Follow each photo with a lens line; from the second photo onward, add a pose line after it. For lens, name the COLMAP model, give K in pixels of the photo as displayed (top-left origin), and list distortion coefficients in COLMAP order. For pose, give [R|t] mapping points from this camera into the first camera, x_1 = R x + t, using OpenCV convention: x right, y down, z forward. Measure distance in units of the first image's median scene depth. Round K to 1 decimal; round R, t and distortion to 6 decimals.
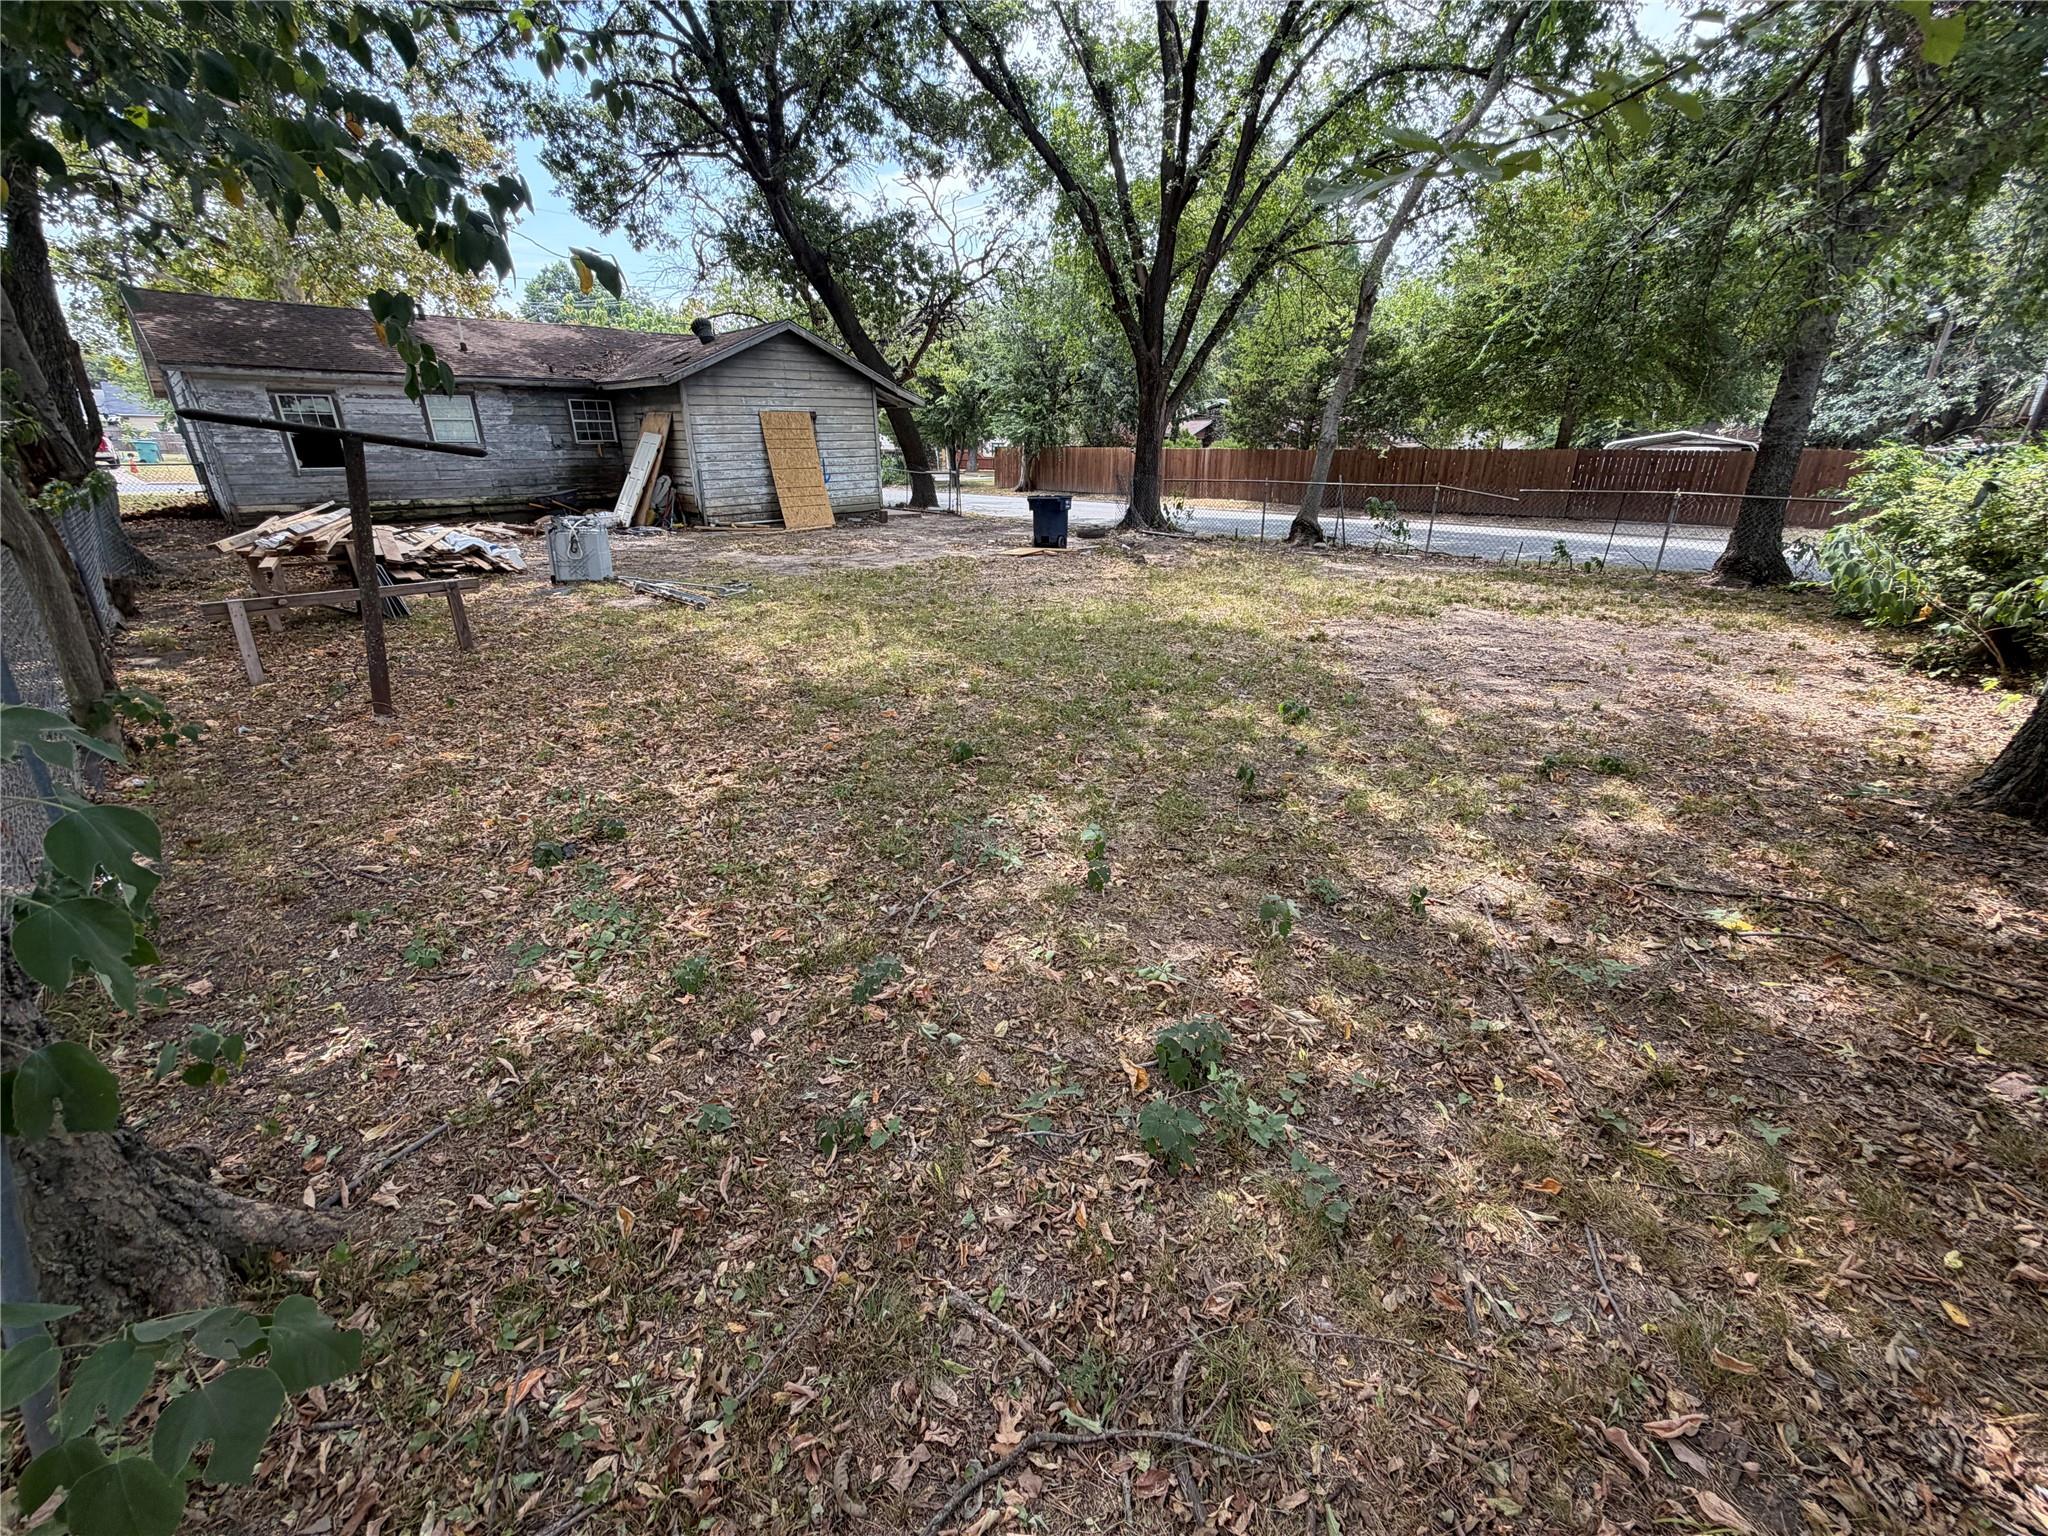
lens RADIAL K [[816.7, 0, 1021.0], [0, 816.7, 769.6], [0, 0, 1]] dist [0.000792, 0.000027]
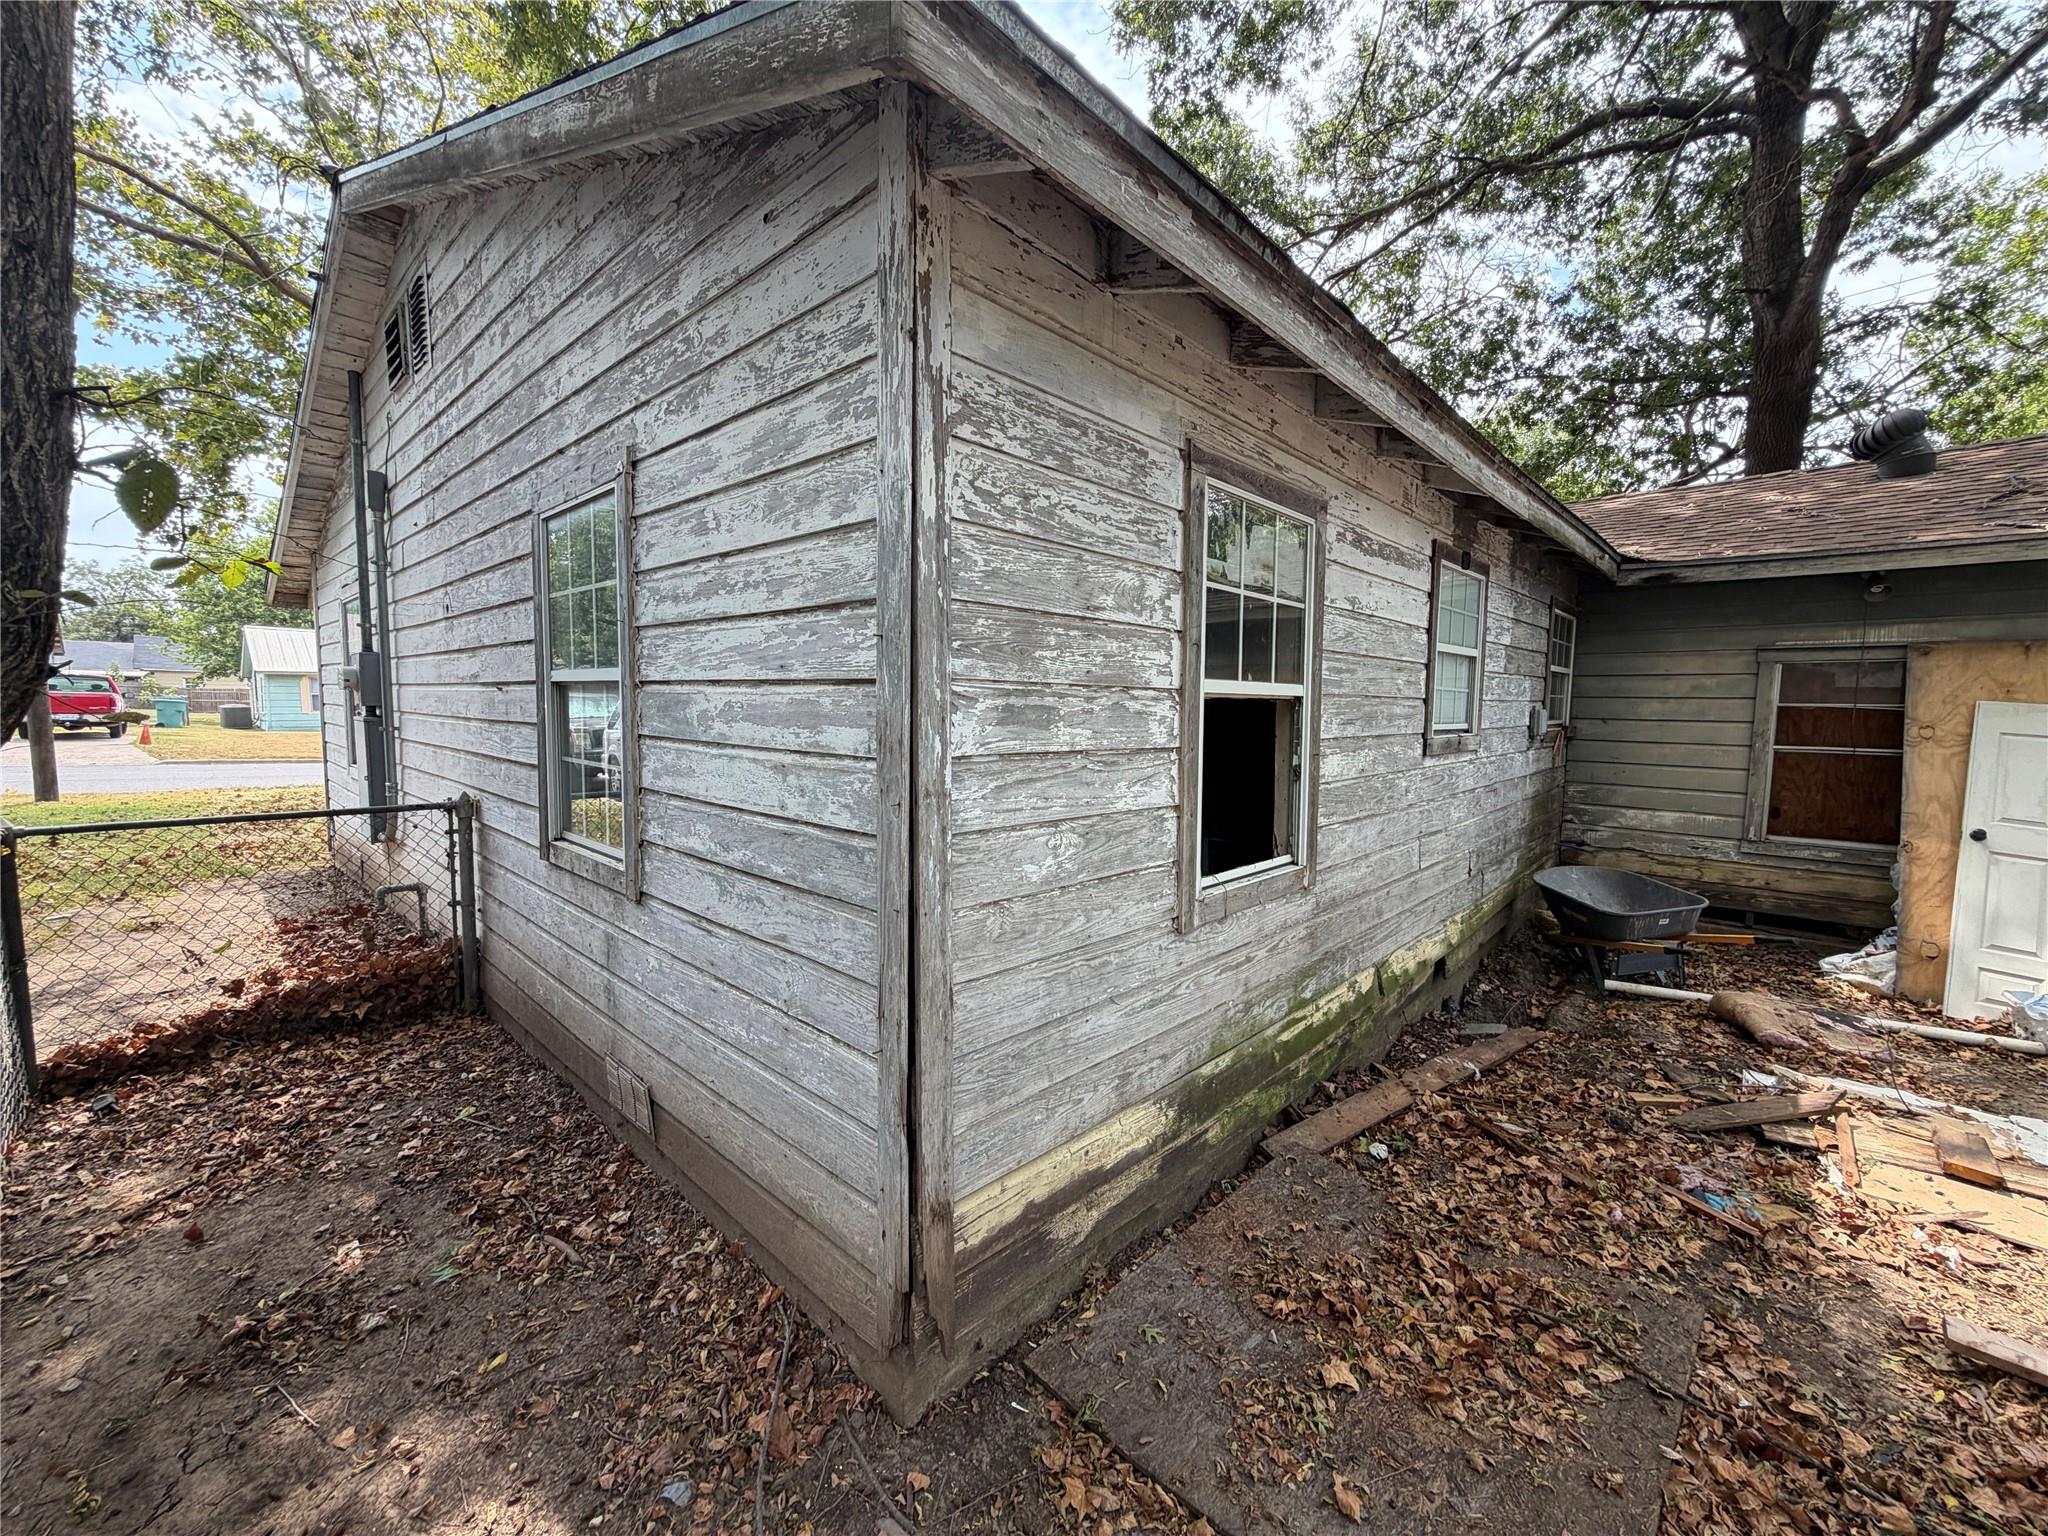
lens RADIAL K [[816.7, 0, 1020.2], [0, 816.7, 766.8], [0, 0, 1]] dist [0.000792, 0.000027]
pose [[0.999564, 0.005892, 0.028920, -0.838680], [0.003255, 0.951878, -0.306459, -0.307926], [-0.029334, 0.306420, 0.951444, 0.753157]]
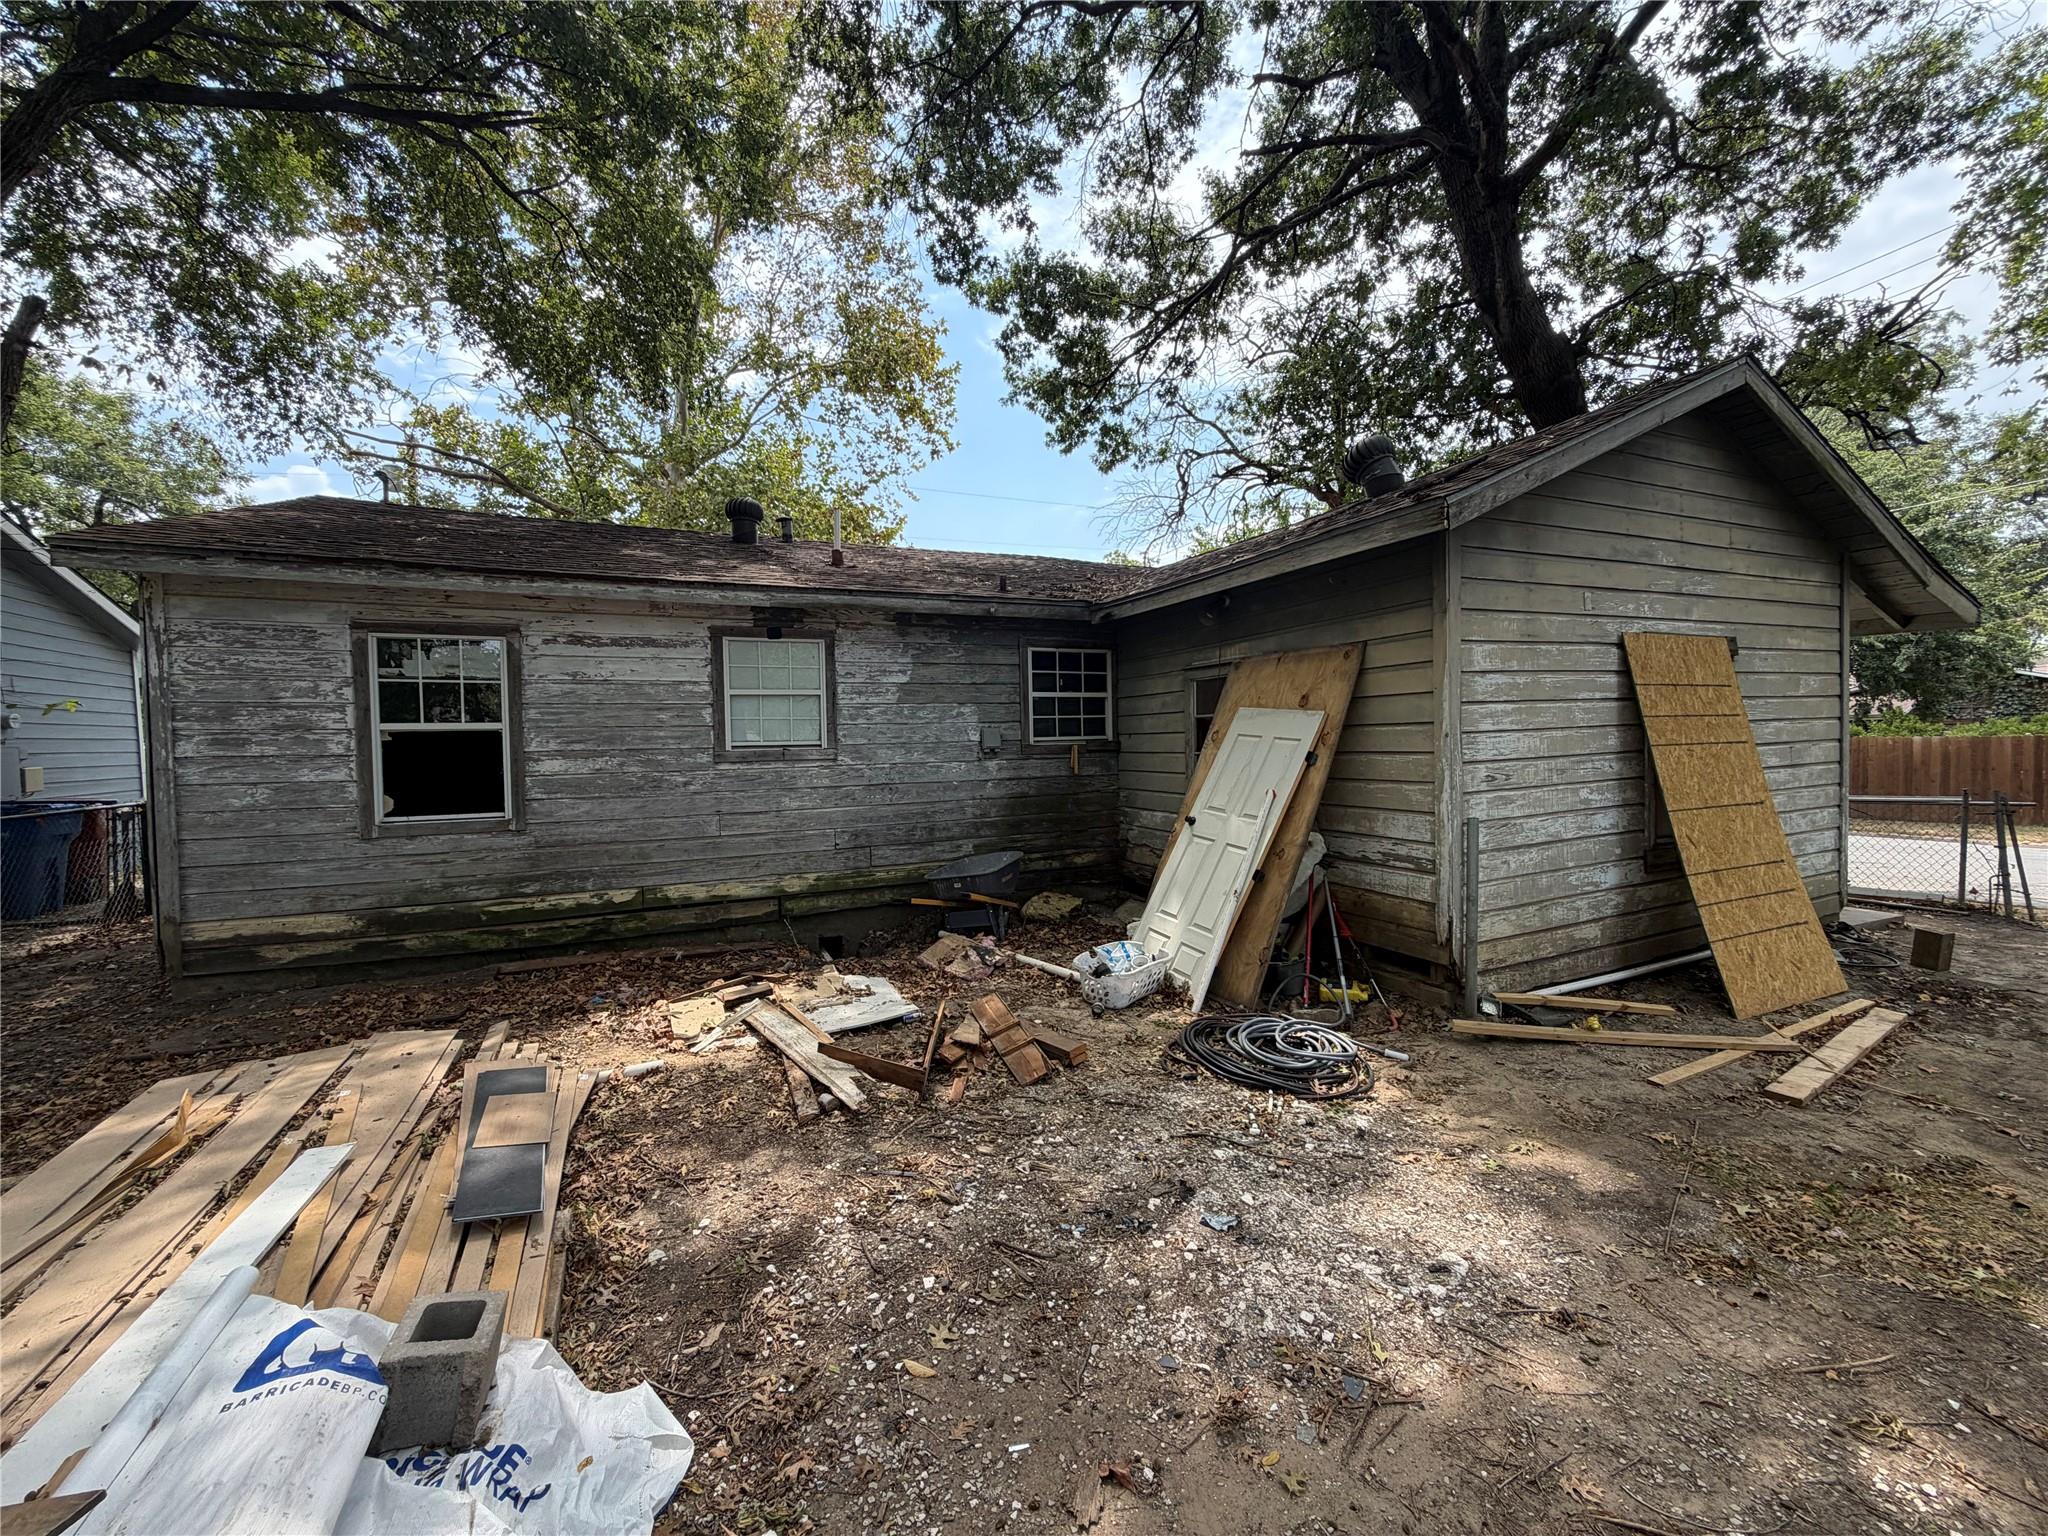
lens RADIAL K [[816.7, 0, 1022.4], [0, 816.7, 764.0], [0, 0, 1]] dist [0.000792, 0.000027]
pose [[0.937098, -0.011335, -0.348882, -0.438052], [-0.111616, 0.937270, -0.330254, -0.273986], [0.330740, 0.348421, 0.877048, 0.692625]]
